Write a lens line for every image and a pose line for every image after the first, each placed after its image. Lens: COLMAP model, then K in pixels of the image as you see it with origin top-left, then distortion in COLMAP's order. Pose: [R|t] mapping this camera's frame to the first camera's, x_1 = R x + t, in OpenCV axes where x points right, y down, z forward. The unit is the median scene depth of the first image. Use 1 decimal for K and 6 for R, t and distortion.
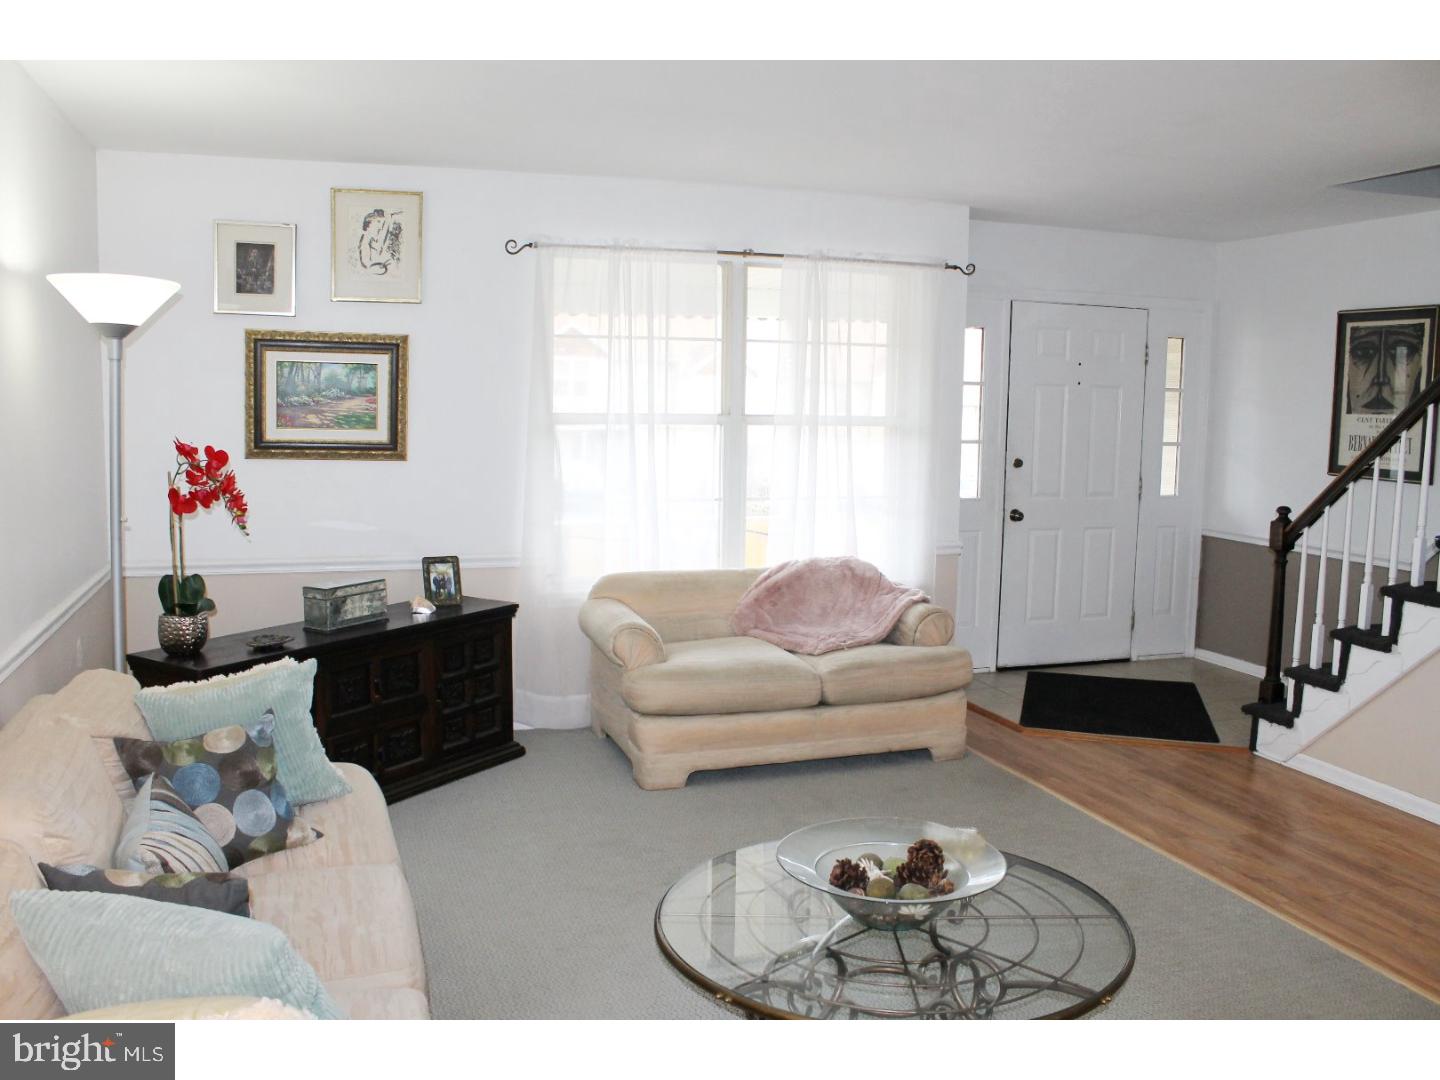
lens RADIAL K [[1300.7, 0, 694.2], [0, 1300.7, 540.8], [0, 0, 1]] dist [-0.190522, 0.197922]
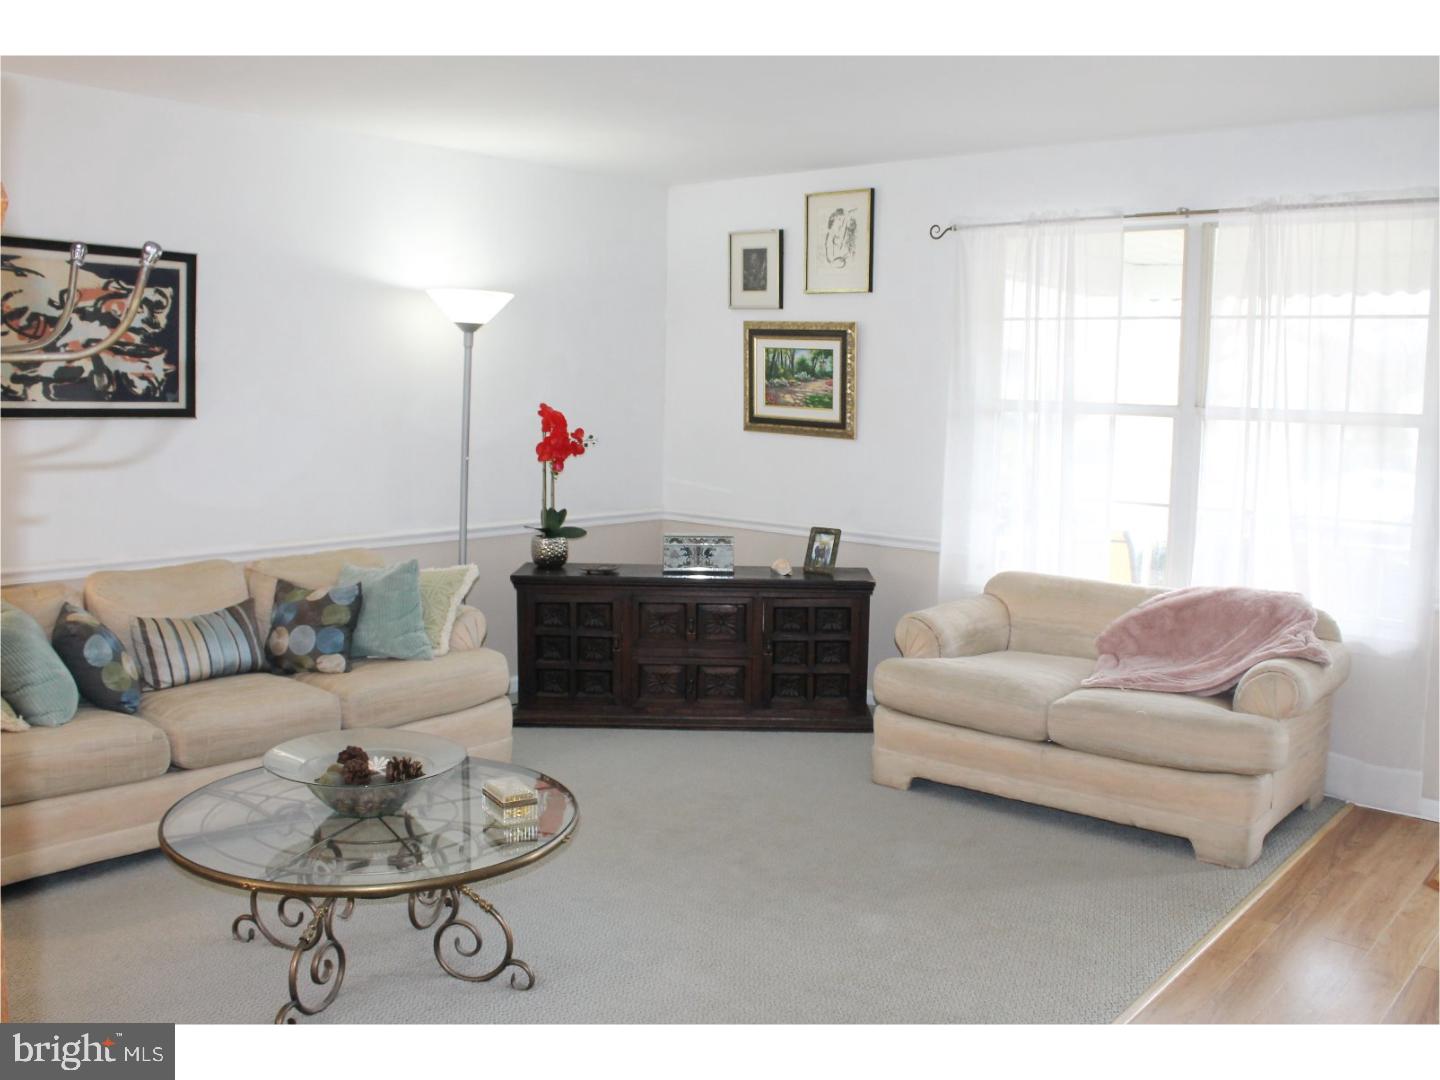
lens RADIAL K [[1300.7, 0, 694.2], [0, 1300.7, 540.8], [0, 0, 1]] dist [-0.190522, 0.197922]
pose [[0.491296, 0.103567, -0.864813, 0.668187], [-0.105295, 0.992686, 0.059062, -0.028706], [0.864604, 0.062044, 0.498608, 0.358474]]
